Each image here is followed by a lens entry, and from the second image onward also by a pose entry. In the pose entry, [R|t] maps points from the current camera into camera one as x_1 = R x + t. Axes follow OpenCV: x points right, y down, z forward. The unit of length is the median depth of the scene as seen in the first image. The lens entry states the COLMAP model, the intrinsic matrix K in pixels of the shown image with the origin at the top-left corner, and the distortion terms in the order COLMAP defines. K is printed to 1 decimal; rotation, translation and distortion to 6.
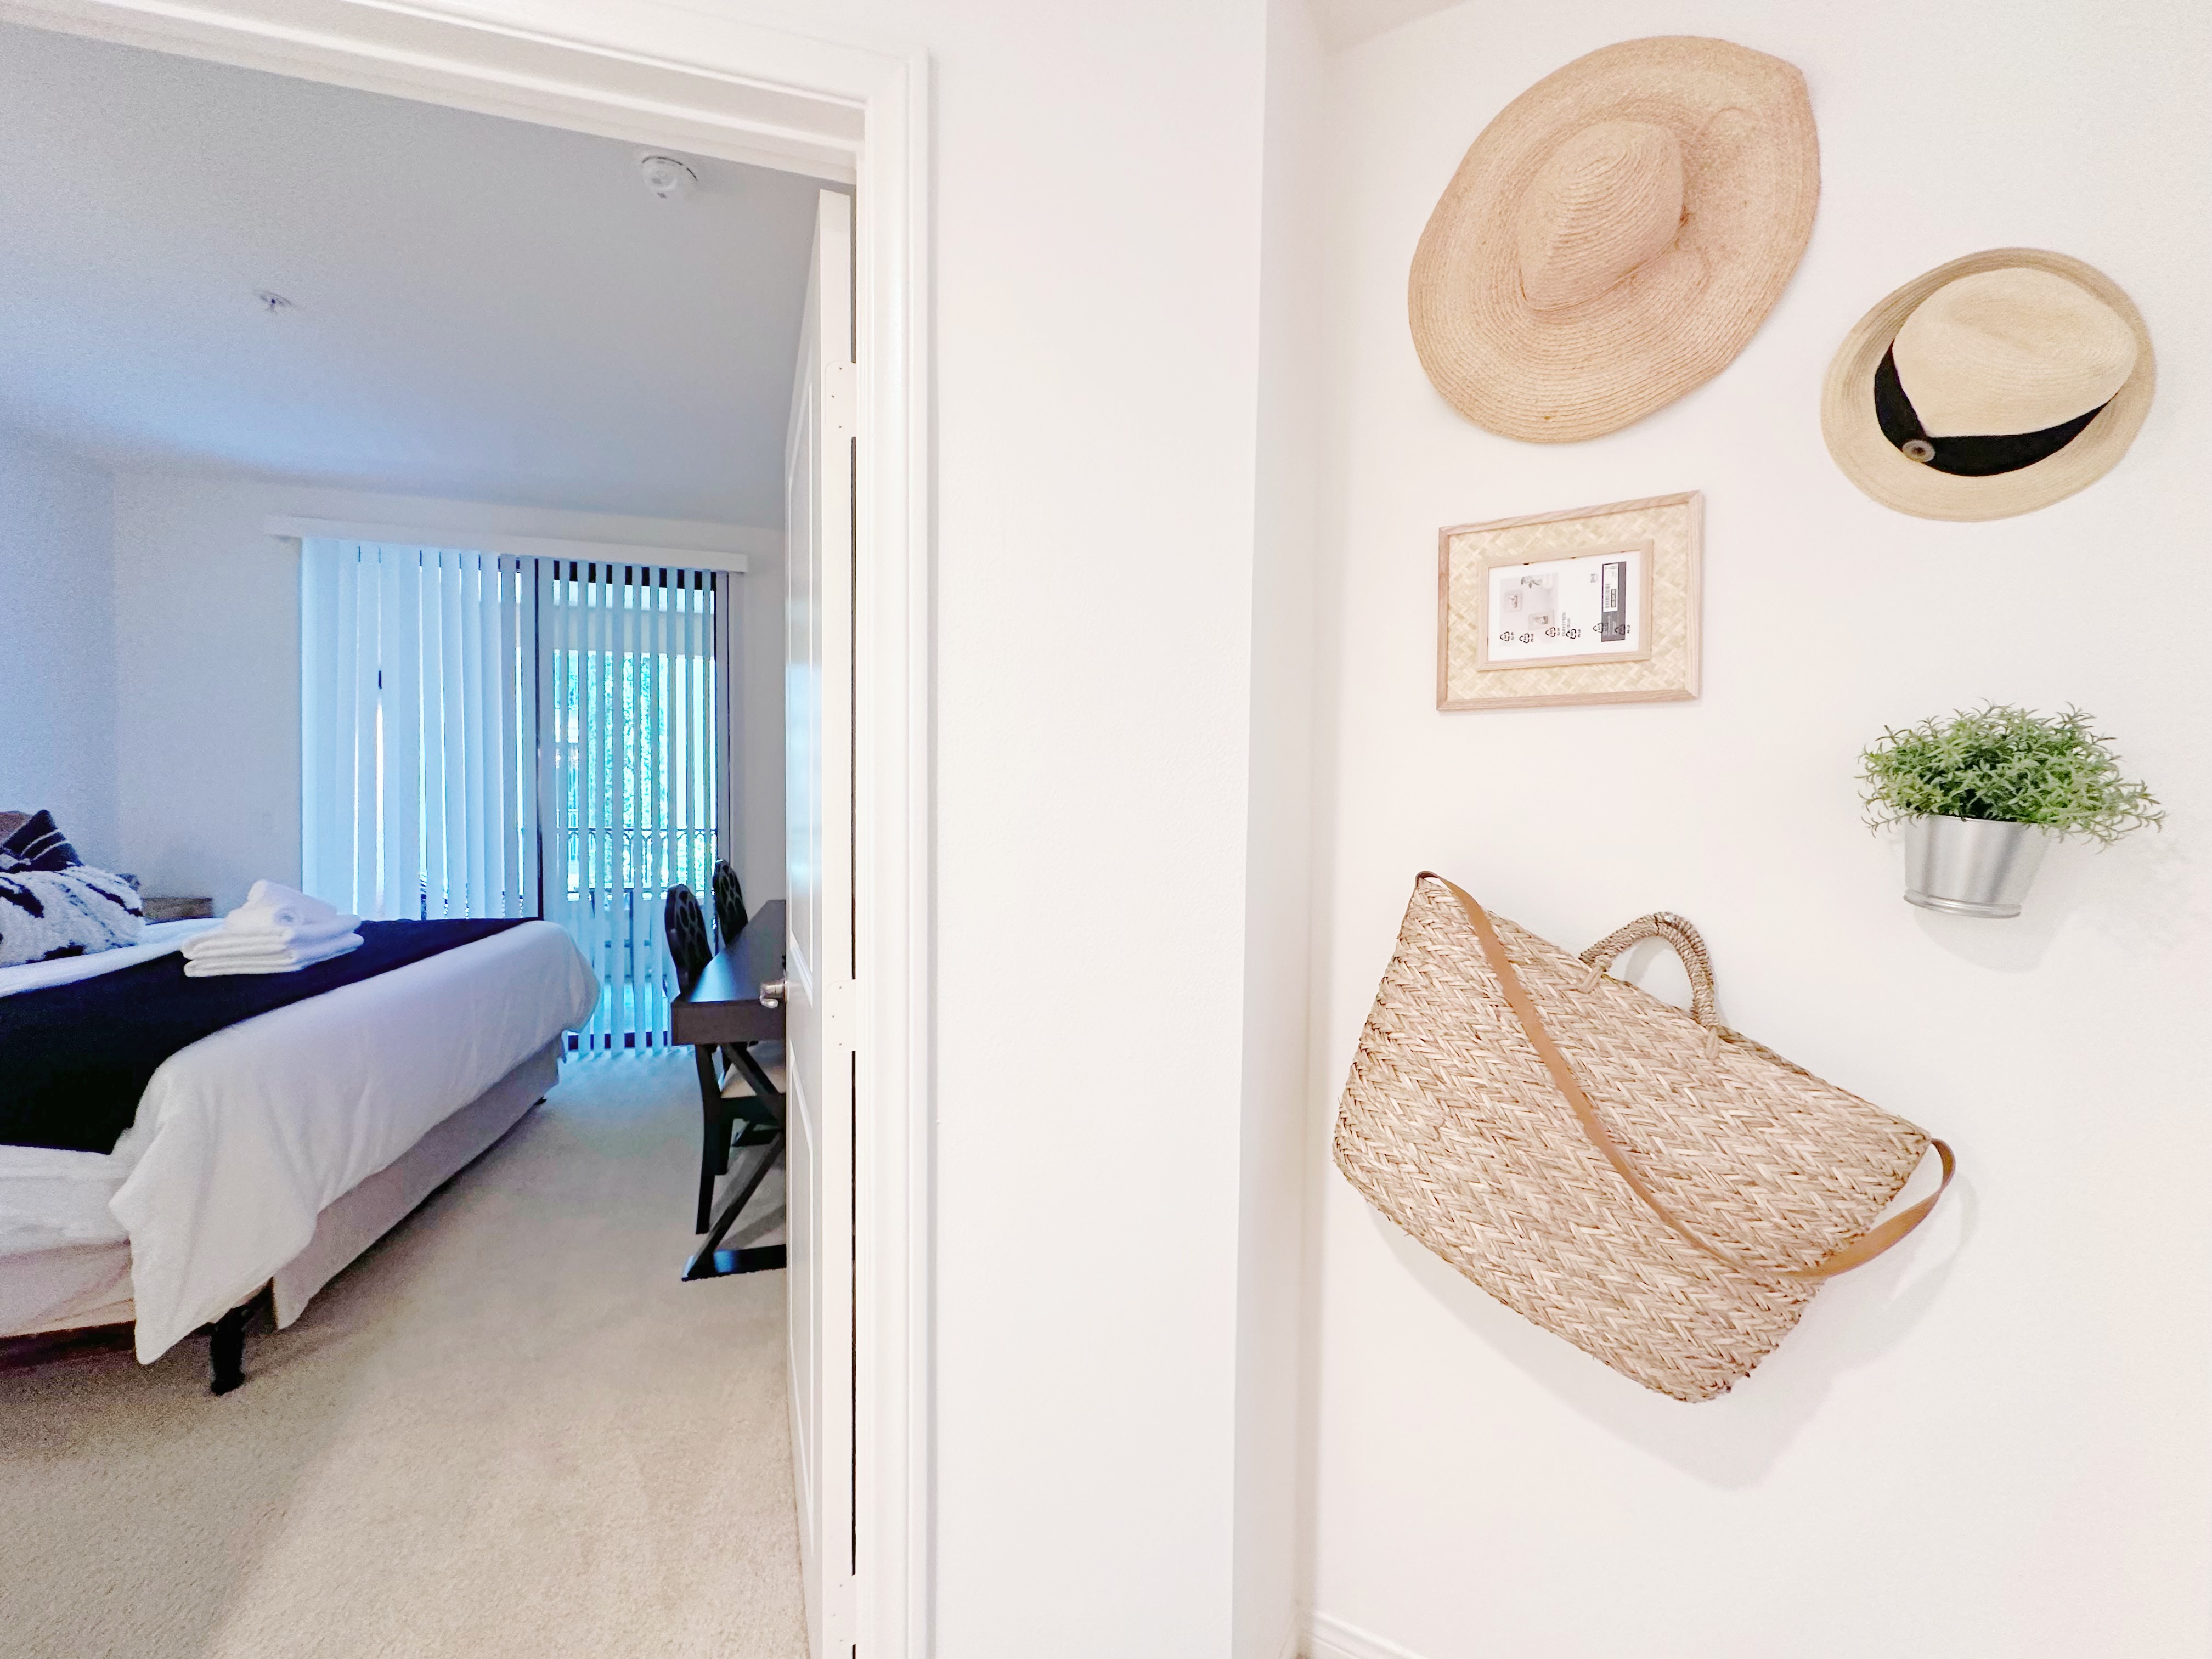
lens RADIAL K [[884.3, 0, 1114.8], [0, 884.3, 830.4], [0, 0, 1]] dist [-0.003819, -0.000345]
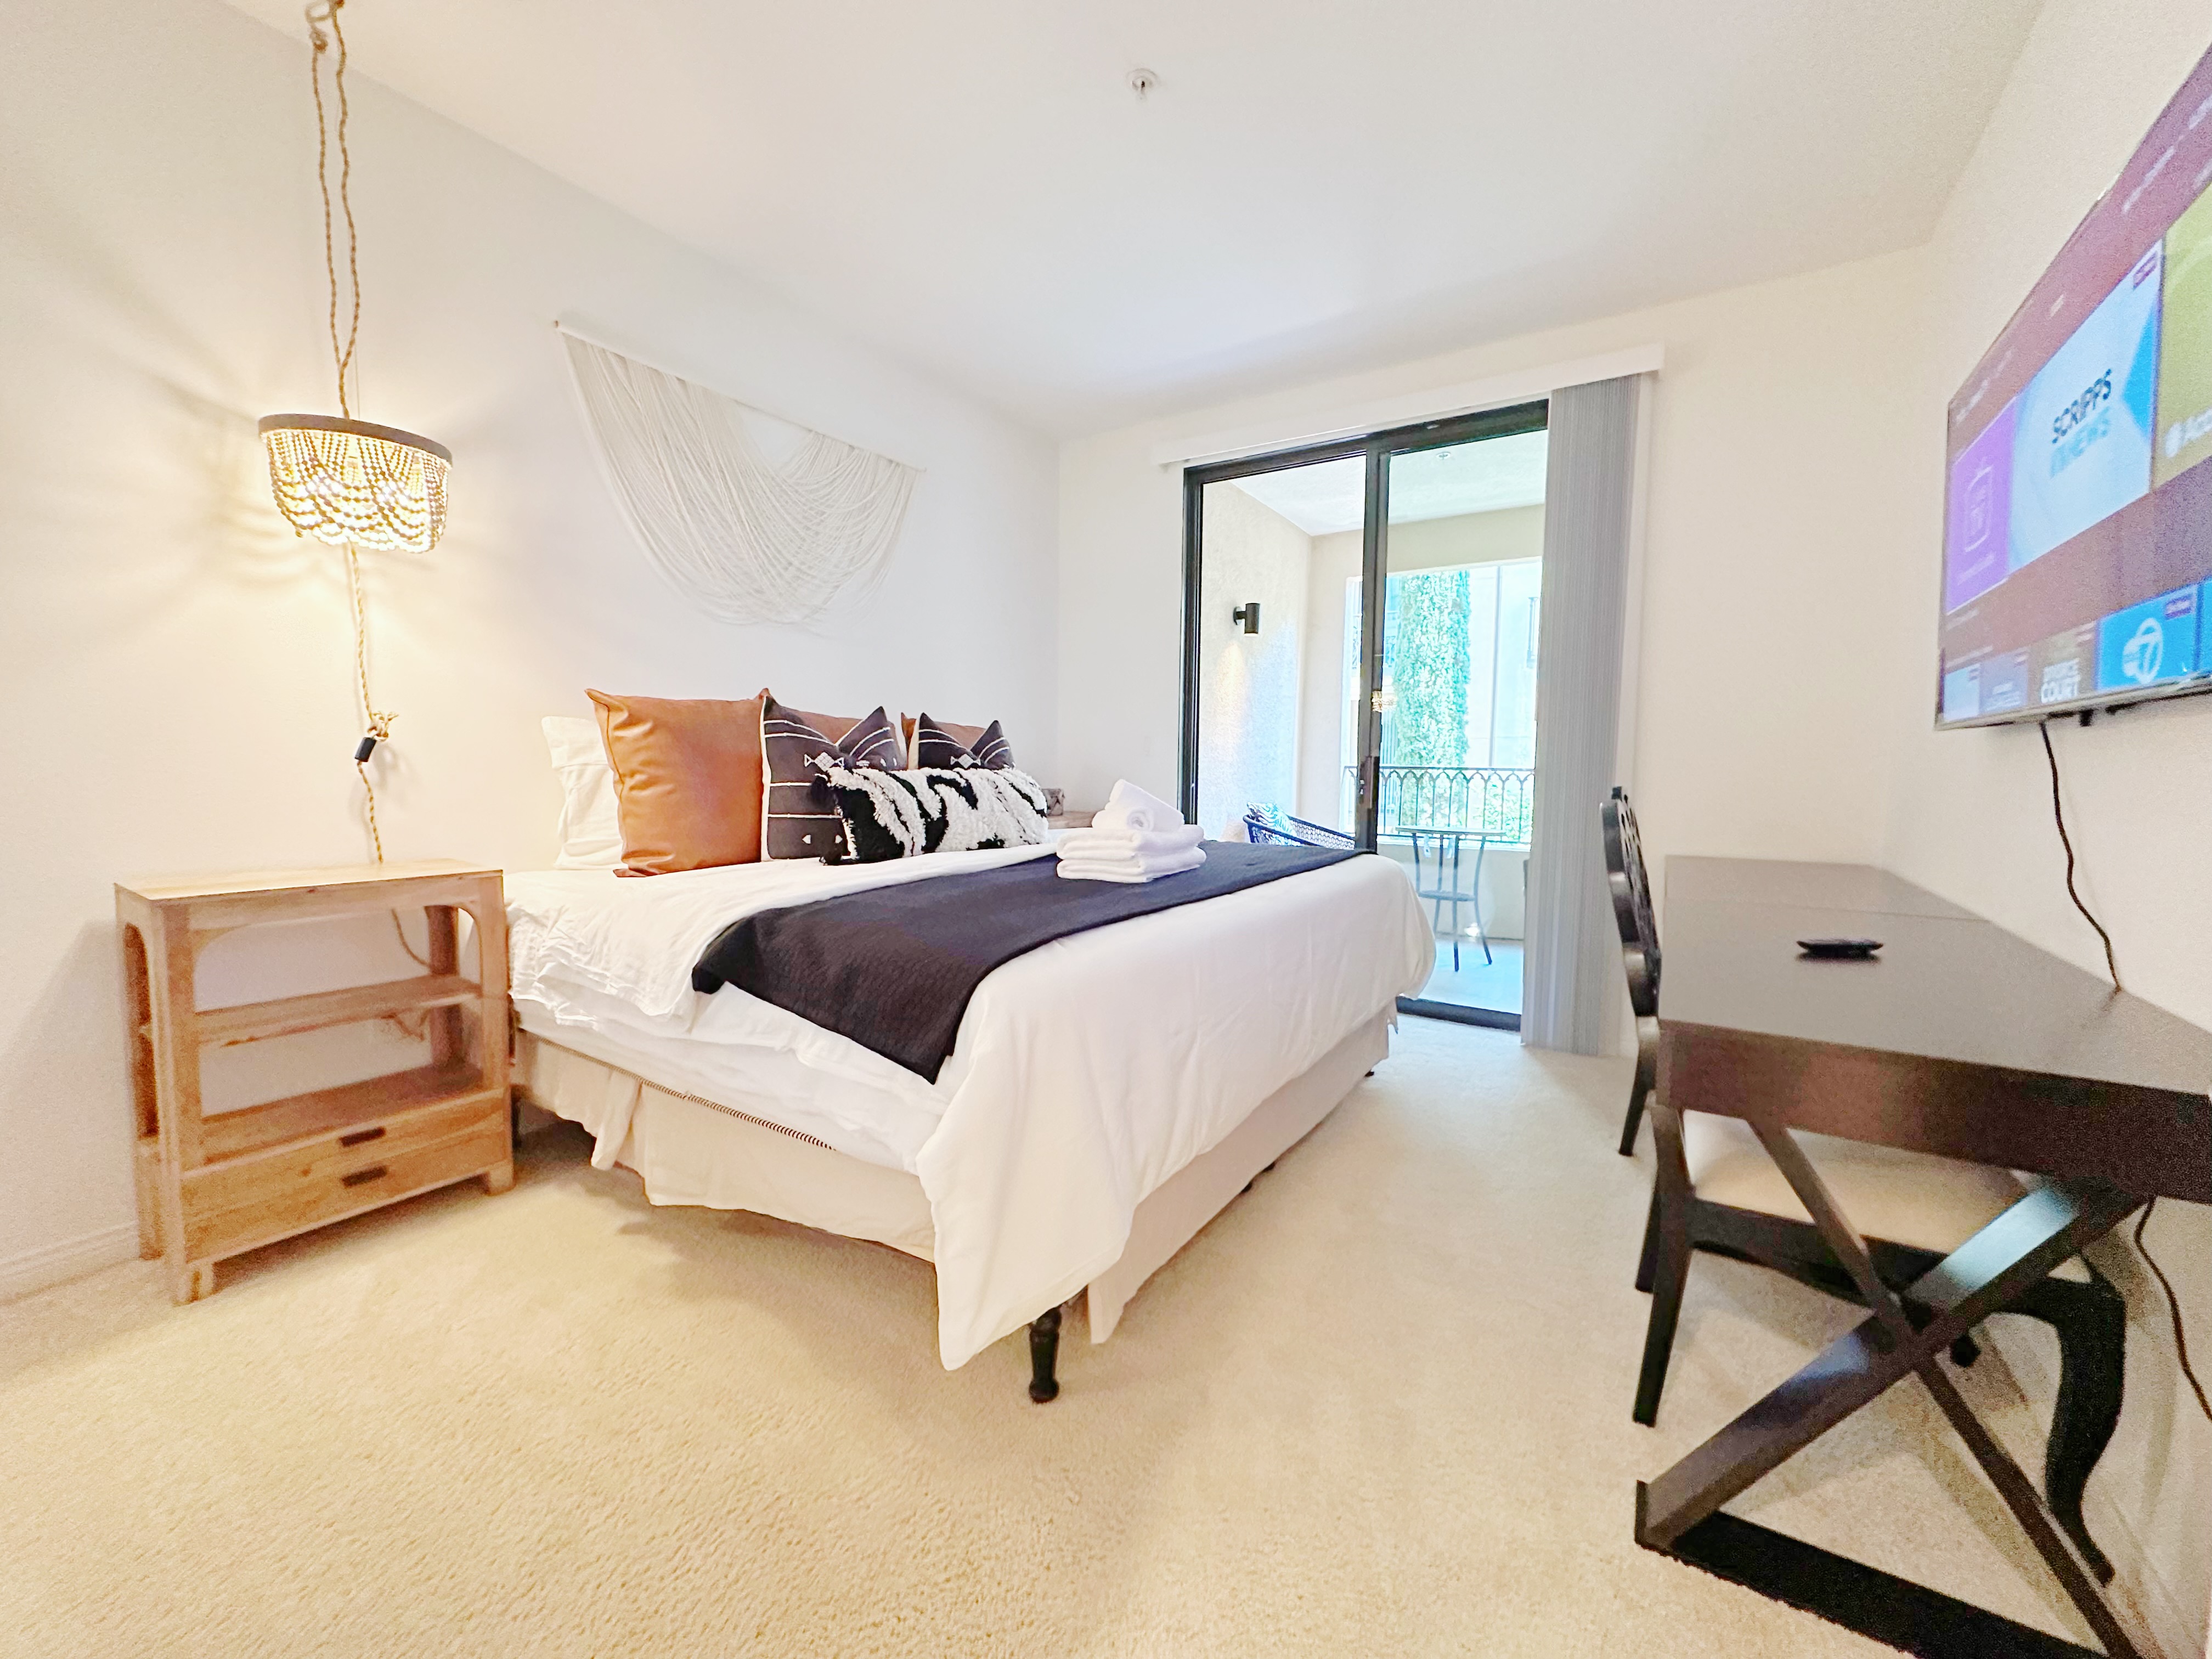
lens RADIAL K [[884.3, 0, 1106.0], [0, 884.3, 828.5], [0, 0, 1]] dist [-0.003819, -0.000345]
pose [[0.666845, 0.053957, -0.743240, -0.306634], [-0.025726, 0.998448, 0.049403, 0.063190], [0.744752, -0.013823, 0.667198, 0.388660]]
